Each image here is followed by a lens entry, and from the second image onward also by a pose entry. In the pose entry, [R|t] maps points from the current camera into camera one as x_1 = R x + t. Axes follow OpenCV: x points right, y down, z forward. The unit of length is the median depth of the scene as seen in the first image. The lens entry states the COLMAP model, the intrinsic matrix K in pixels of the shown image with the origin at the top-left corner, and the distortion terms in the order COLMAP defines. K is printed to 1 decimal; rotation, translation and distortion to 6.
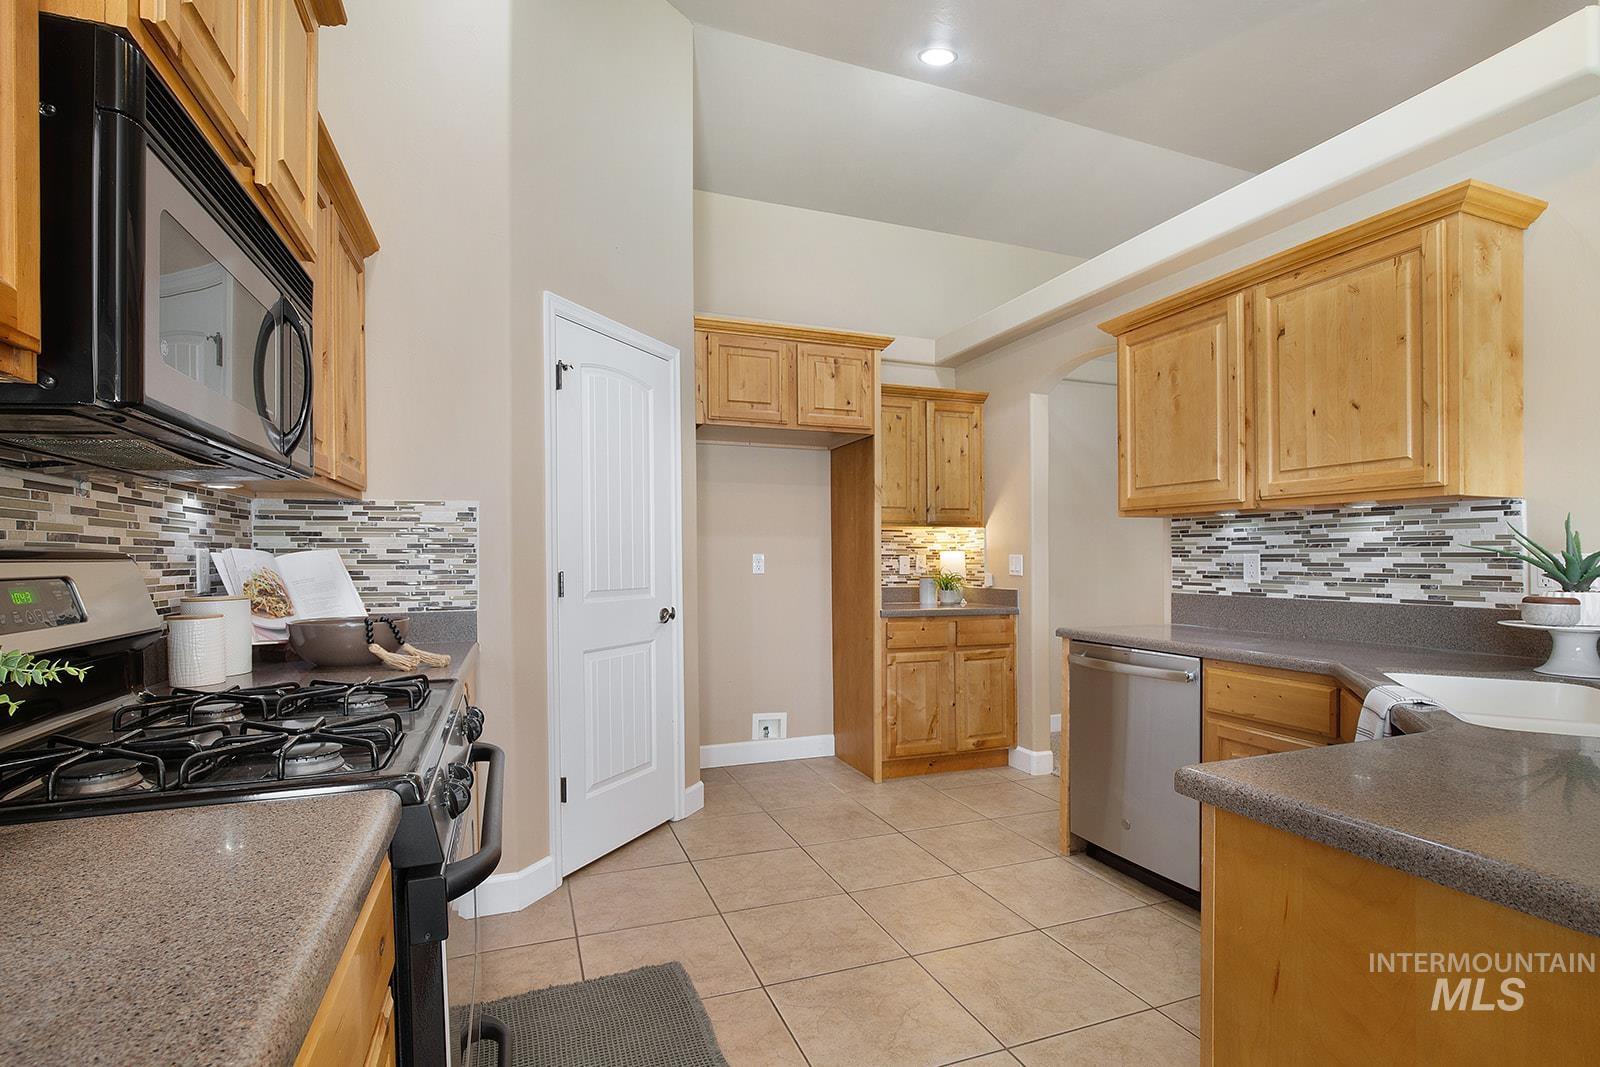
lens RADIAL K [[749.4, 0, 787.2], [0, 749.4, 555.5], [0, 0, 1]] dist [-0.000860, 0.000026]
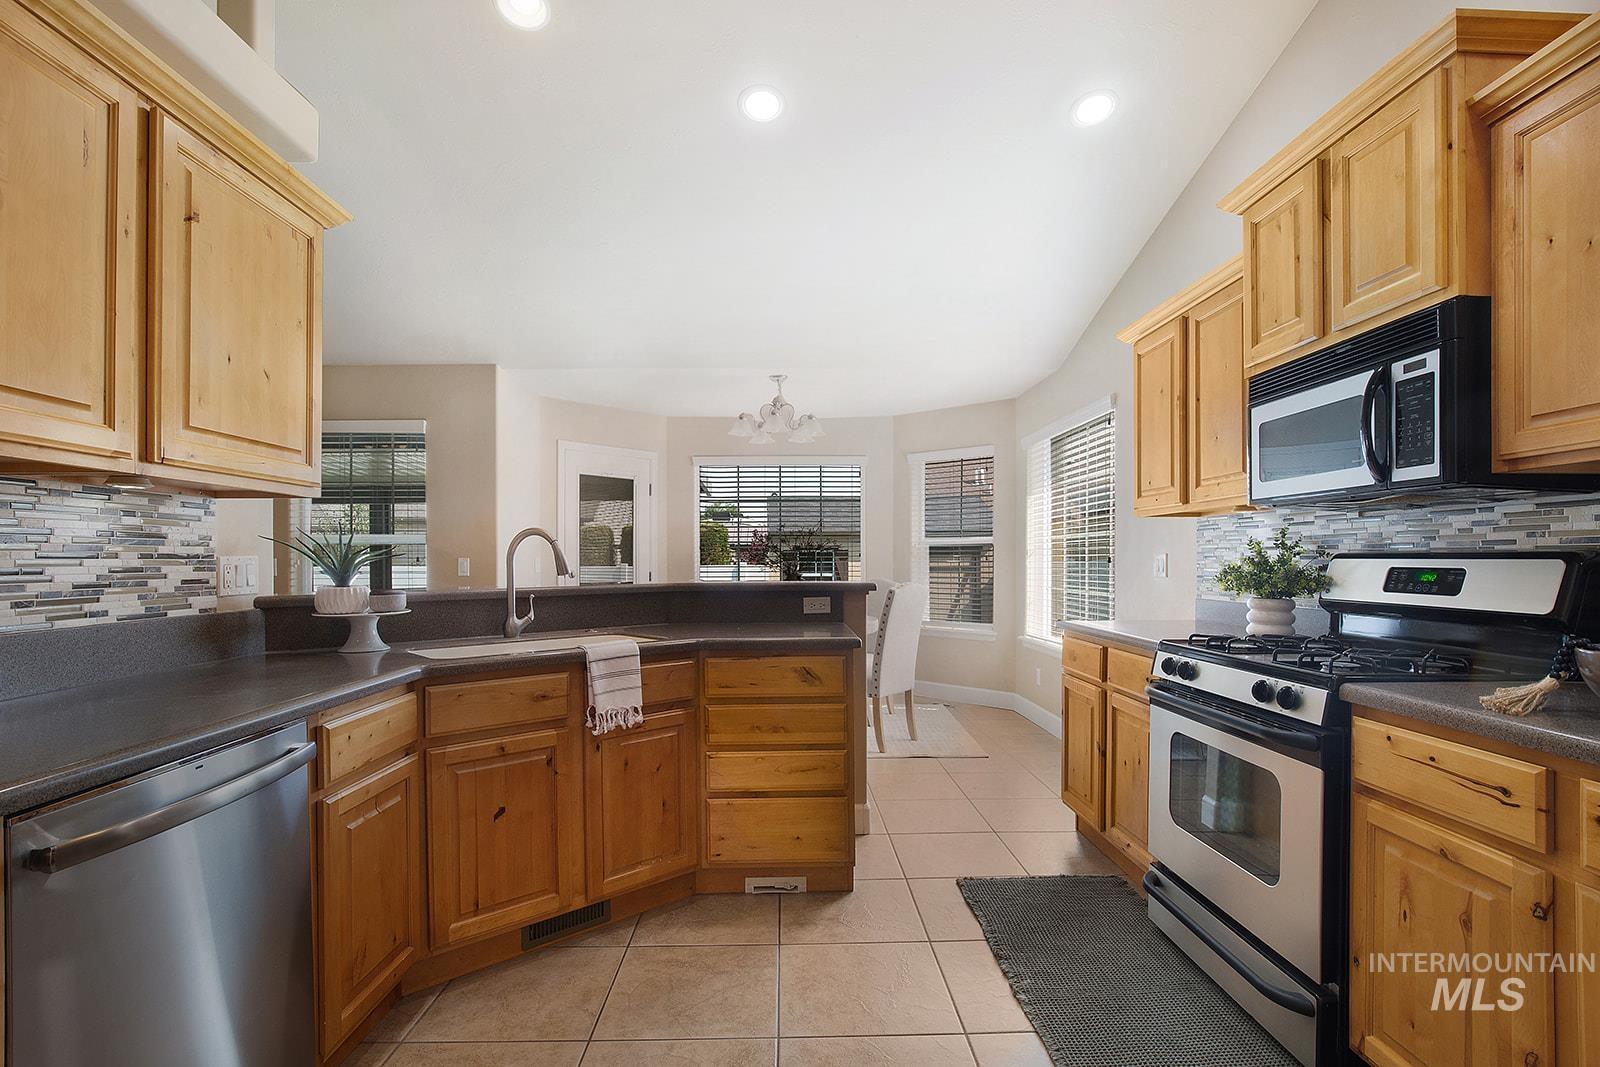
lens RADIAL K [[760.9, 0, 798.7], [0, 760.9, 573.7], [0, 0, 1]] dist [-0.014131, 0.000268]
pose [[-0.948730, -0.003235, 0.316073, -0.050460], [0.001986, 0.999867, 0.016196, 0.006169], [-0.316083, 0.015993, -0.948597, 1.531764]]
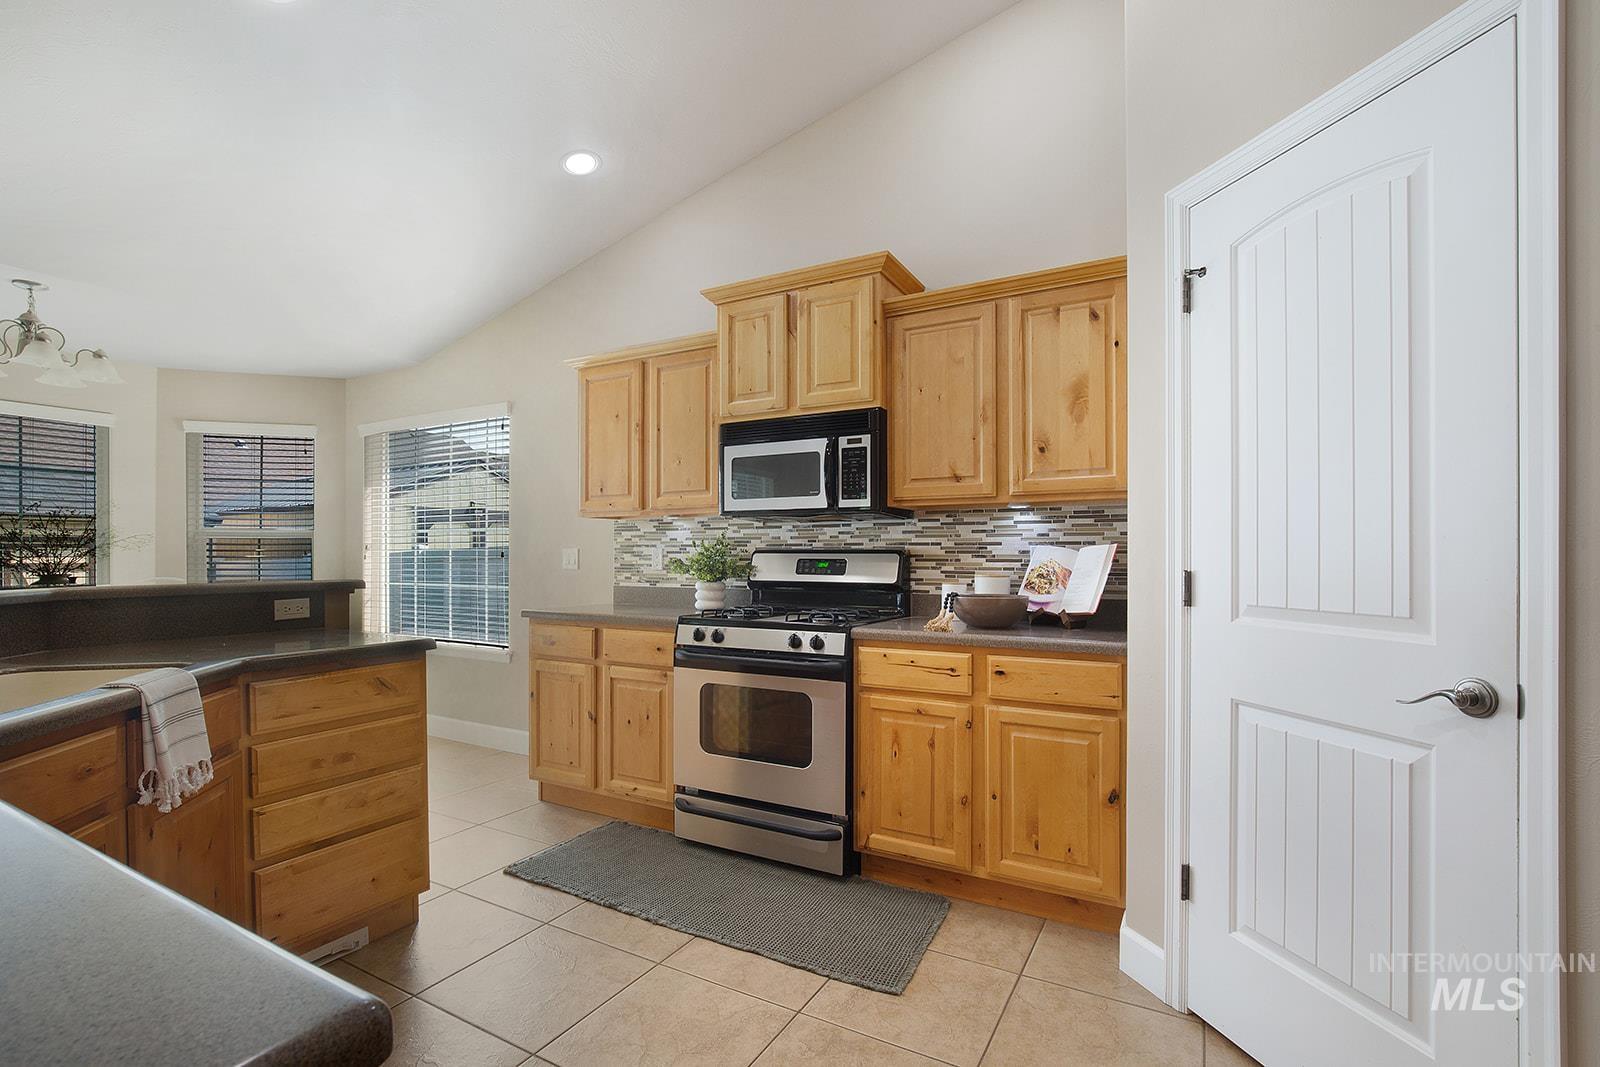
lens RADIAL K [[749.4, 0, 787.2], [0, 749.4, 555.5], [0, 0, 1]] dist [-0.000860, 0.000026]
pose [[-0.765243, 0.000702, -0.643741, 0.518473], [0.001831, 0.999998, -0.001086, 0.009552], [0.643739, -0.002010, -0.765243, 1.529033]]
